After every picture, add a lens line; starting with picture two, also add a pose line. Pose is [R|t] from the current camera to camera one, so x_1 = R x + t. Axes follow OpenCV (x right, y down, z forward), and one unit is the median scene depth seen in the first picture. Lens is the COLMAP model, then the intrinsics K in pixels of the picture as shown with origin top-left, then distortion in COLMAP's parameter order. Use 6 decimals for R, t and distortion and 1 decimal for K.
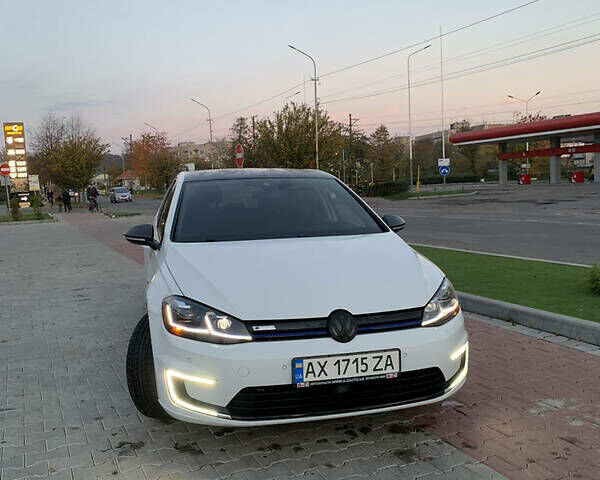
lens RADIAL K [[623.6, 0, 297.8], [0, 623.6, 230.7], [0, 0, 1]] dist [0.091771, -0.217733]
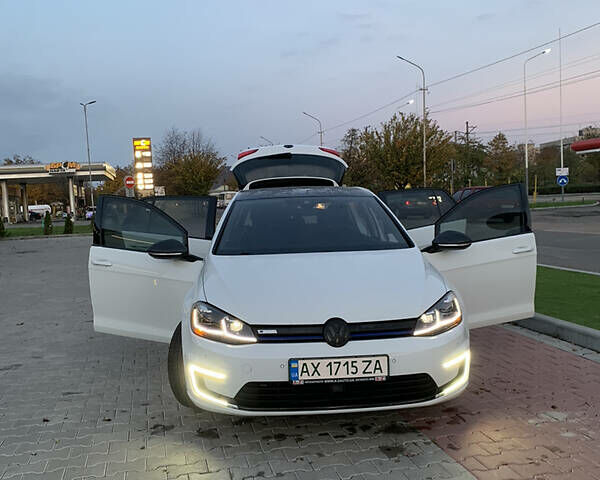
lens RADIAL K [[623.6, 0, 297.8], [0, 623.6, 230.7], [0, 0, 1]] dist [0.091771, -0.217733]
pose [[0.983682, 0.008169, -0.179731, 0.187114], [-0.011055, 0.999825, -0.015063, -0.012605], [0.179576, 0.016804, 0.983600, -0.117781]]
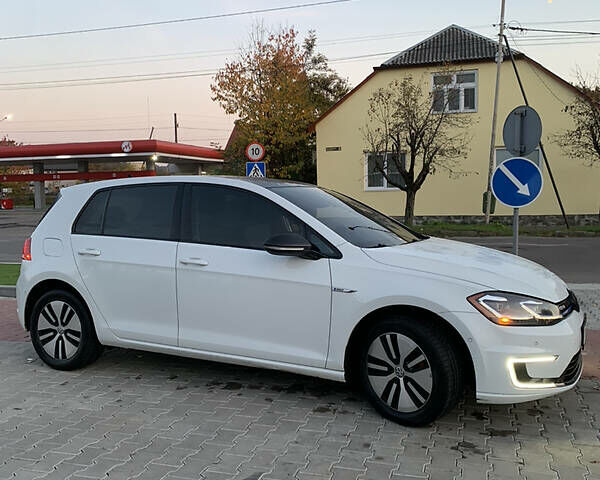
lens RADIAL K [[623.6, 0, 297.8], [0, 623.6, 230.7], [0, 0, 1]] dist [0.091771, -0.217733]
pose [[0.651368, -0.019876, 0.758501, -1.139958], [0.052749, 0.998424, -0.019135, 0.008696], [-0.756926, 0.052474, 0.651390, 0.522216]]
